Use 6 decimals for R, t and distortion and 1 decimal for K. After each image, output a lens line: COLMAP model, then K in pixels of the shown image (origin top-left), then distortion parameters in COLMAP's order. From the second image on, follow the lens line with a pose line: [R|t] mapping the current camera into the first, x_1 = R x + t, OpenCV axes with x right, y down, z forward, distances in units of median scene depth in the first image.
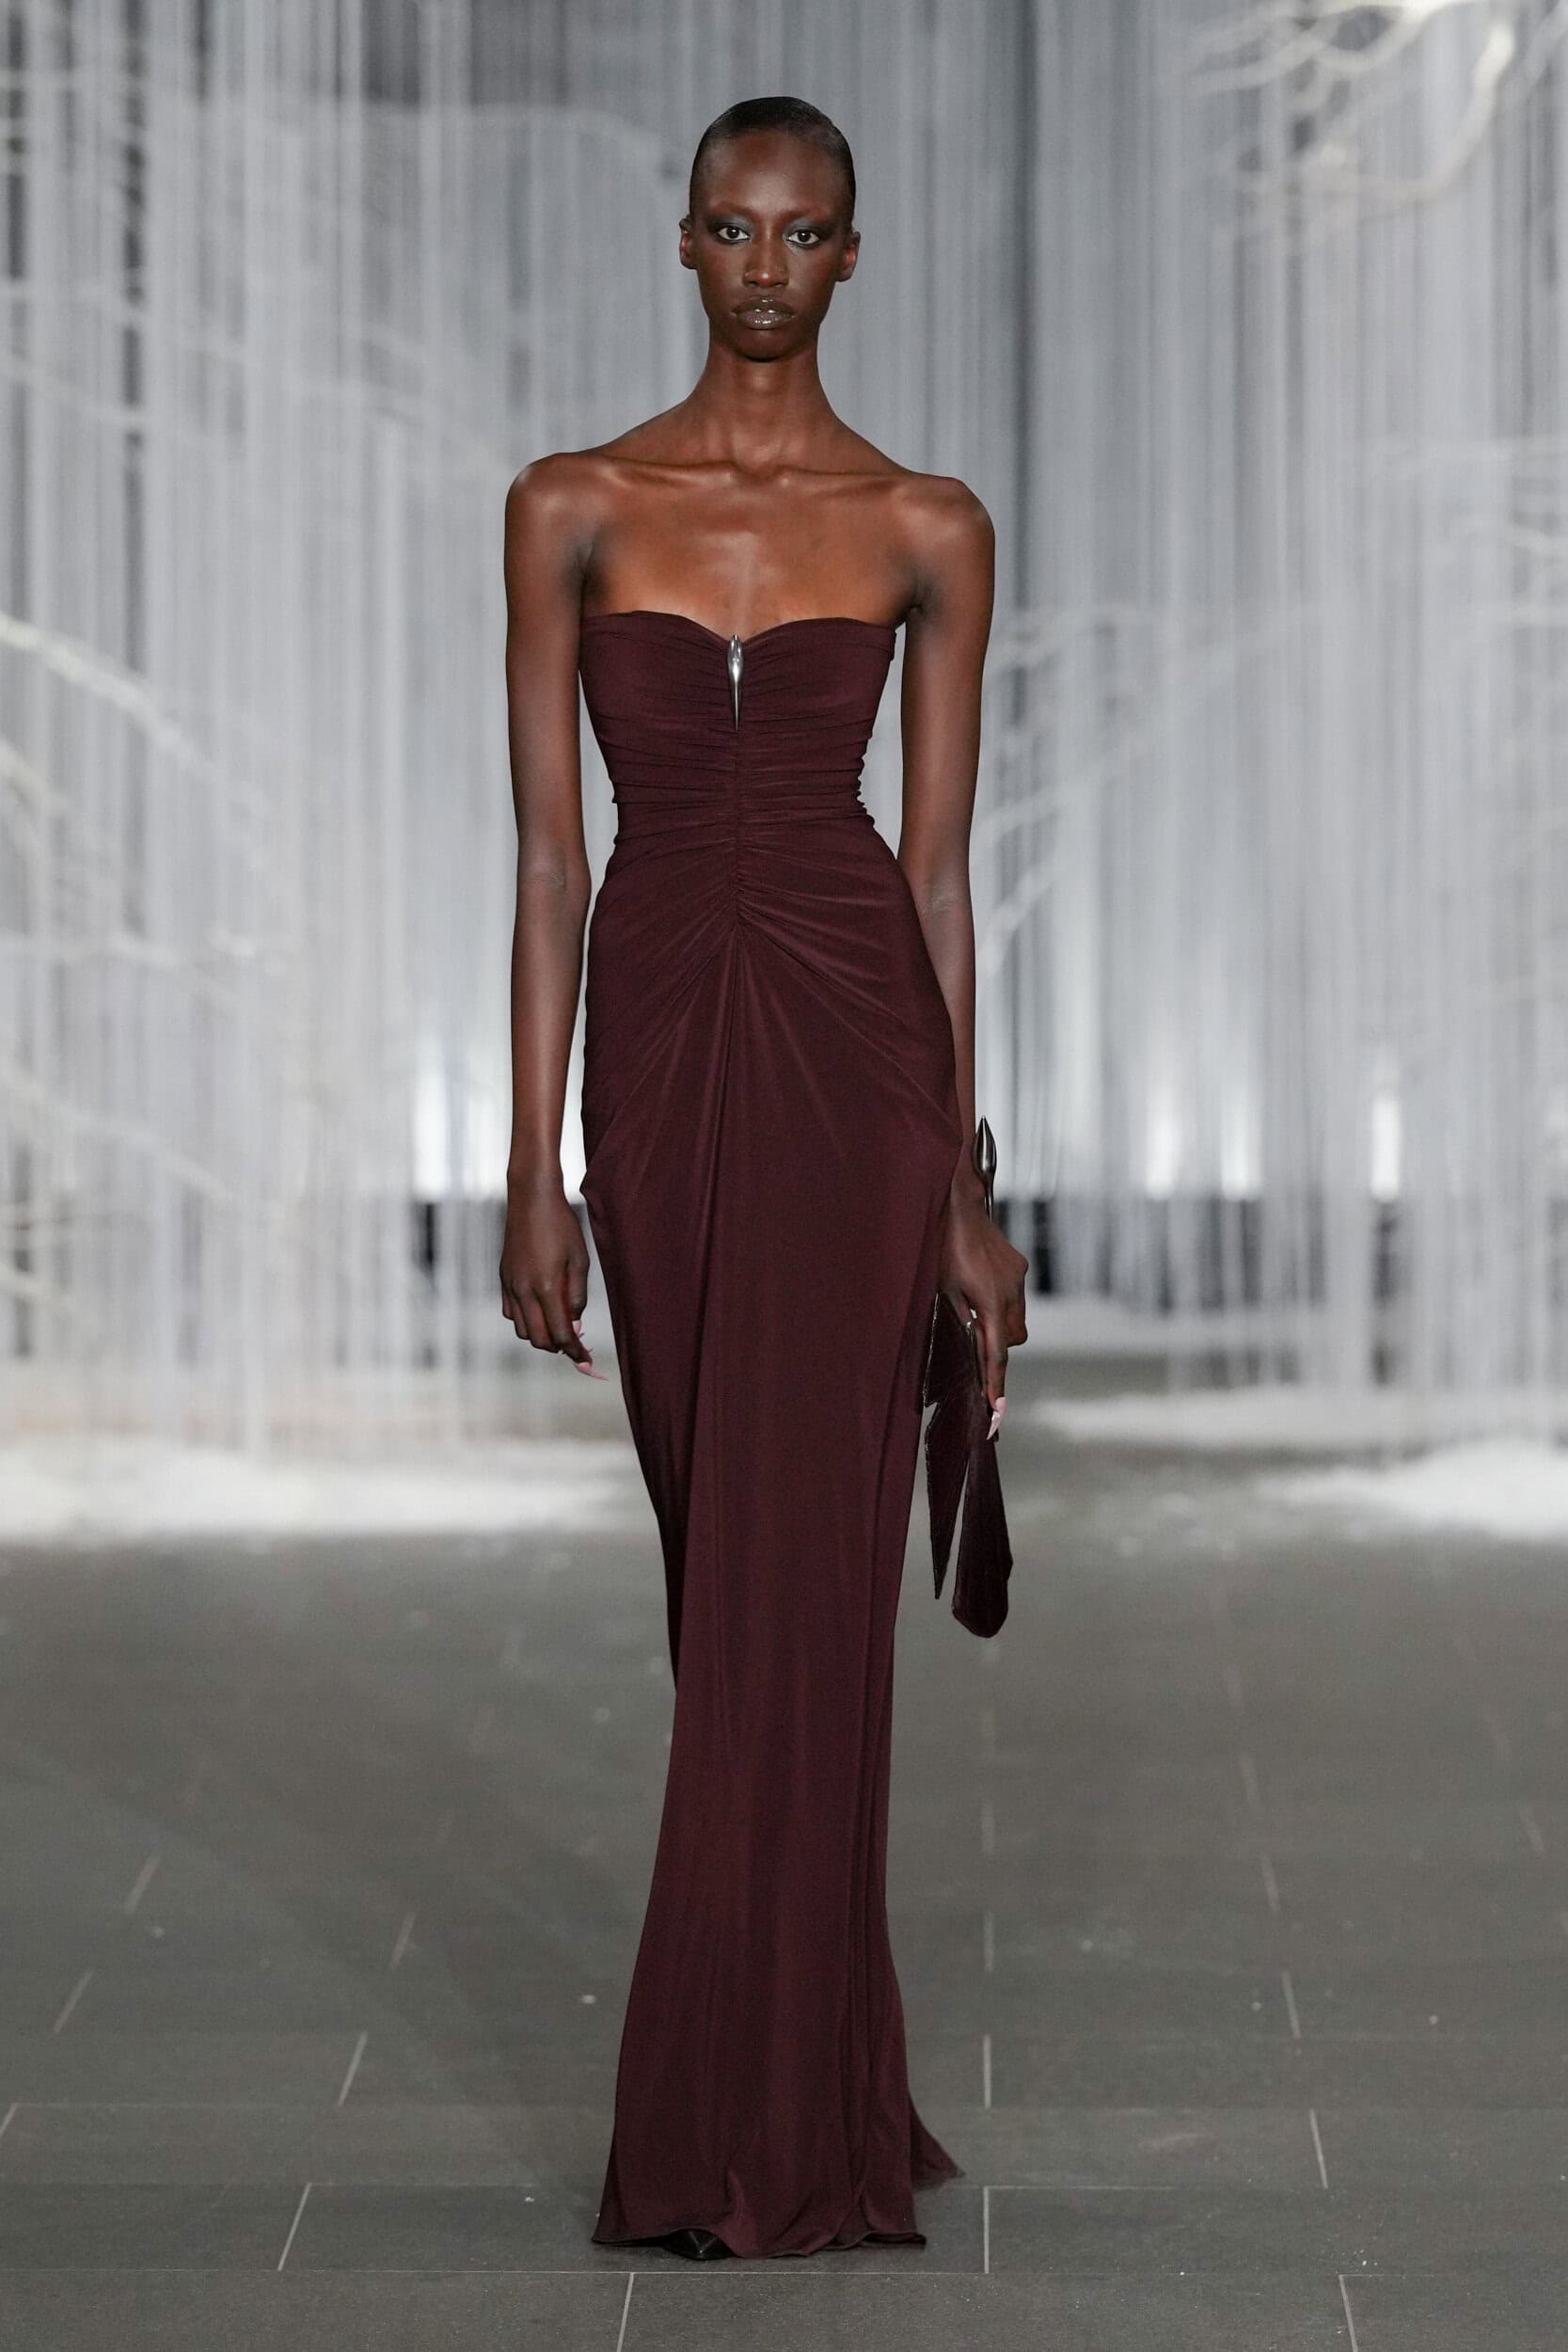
lens RADIAL K [[14566.3, 0, 784.0], [0, 14566.3, 1176.0], [0, 0, 1]] dist [0.113960, -0.615501]
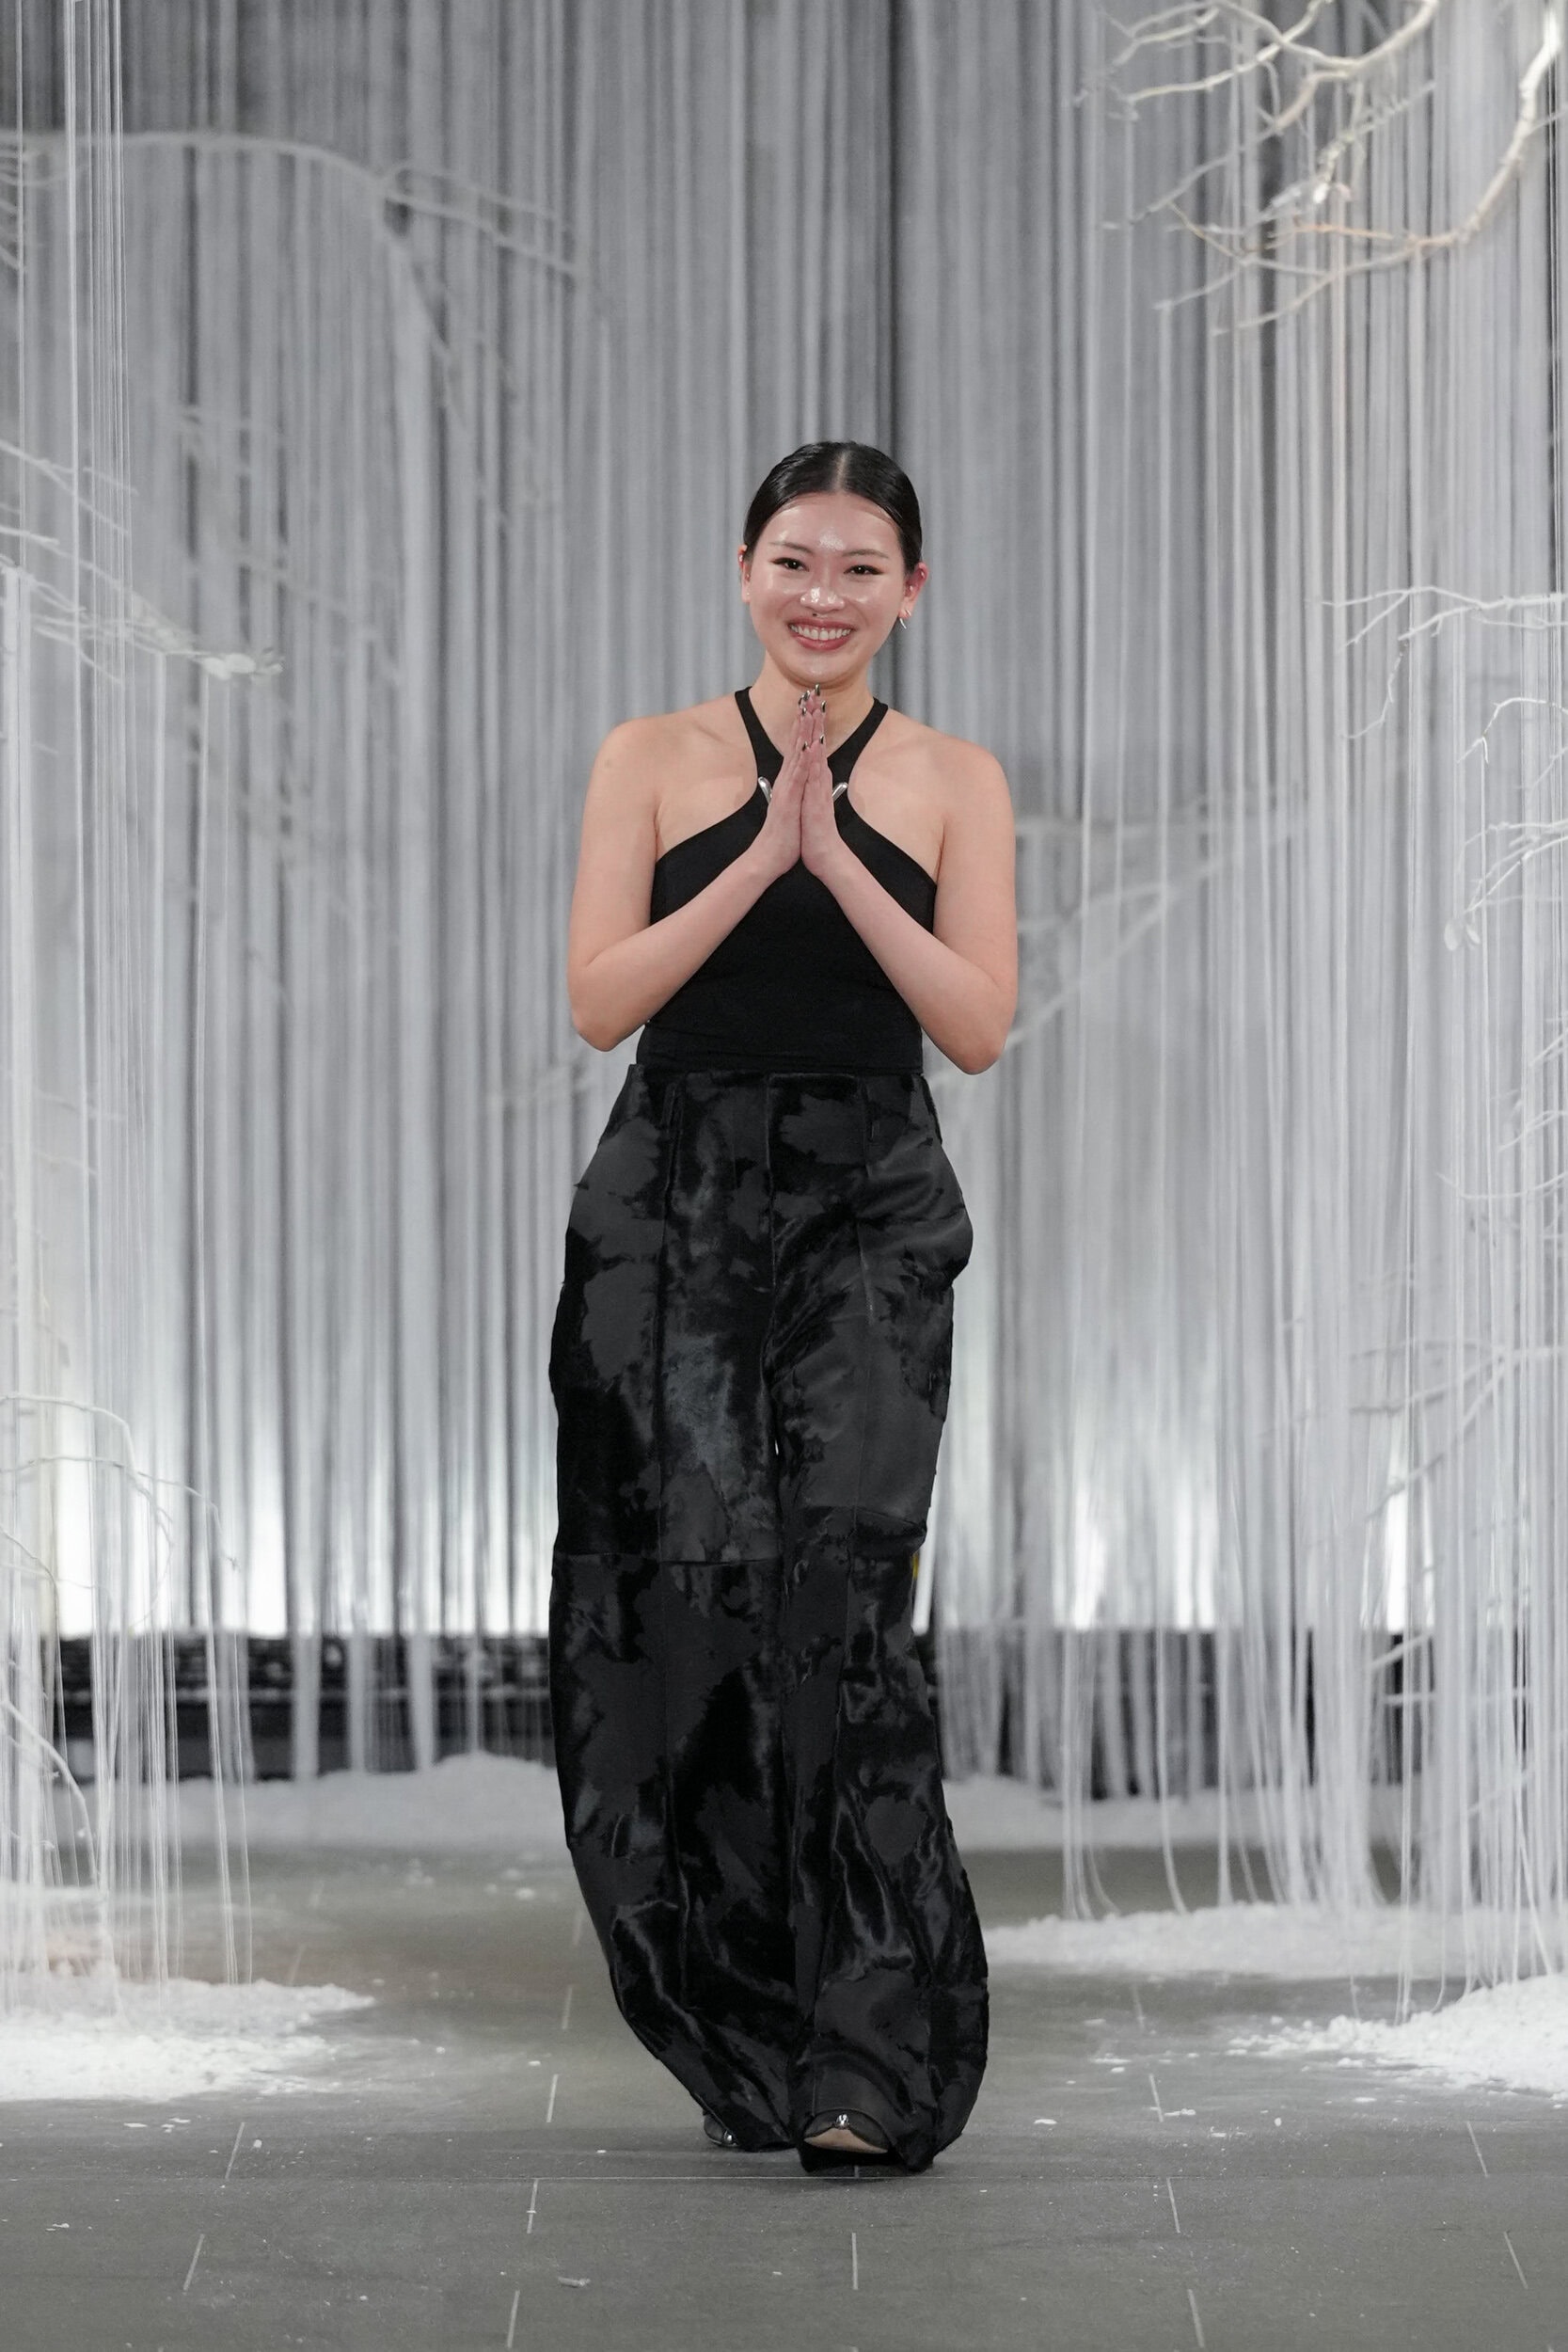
lens RADIAL K [[15298.4, 0, 784.0], [0, 15298.4, 1176.0], [0, 0, 1]] dist [0.059194, -5.118567]
pose [[0.999865, -0.001385, 0.016362, -0.001308], [0.001921, 0.999461, -0.032771, 0.003524], [-0.016308, 0.032798, 0.999329, 0.246789]]
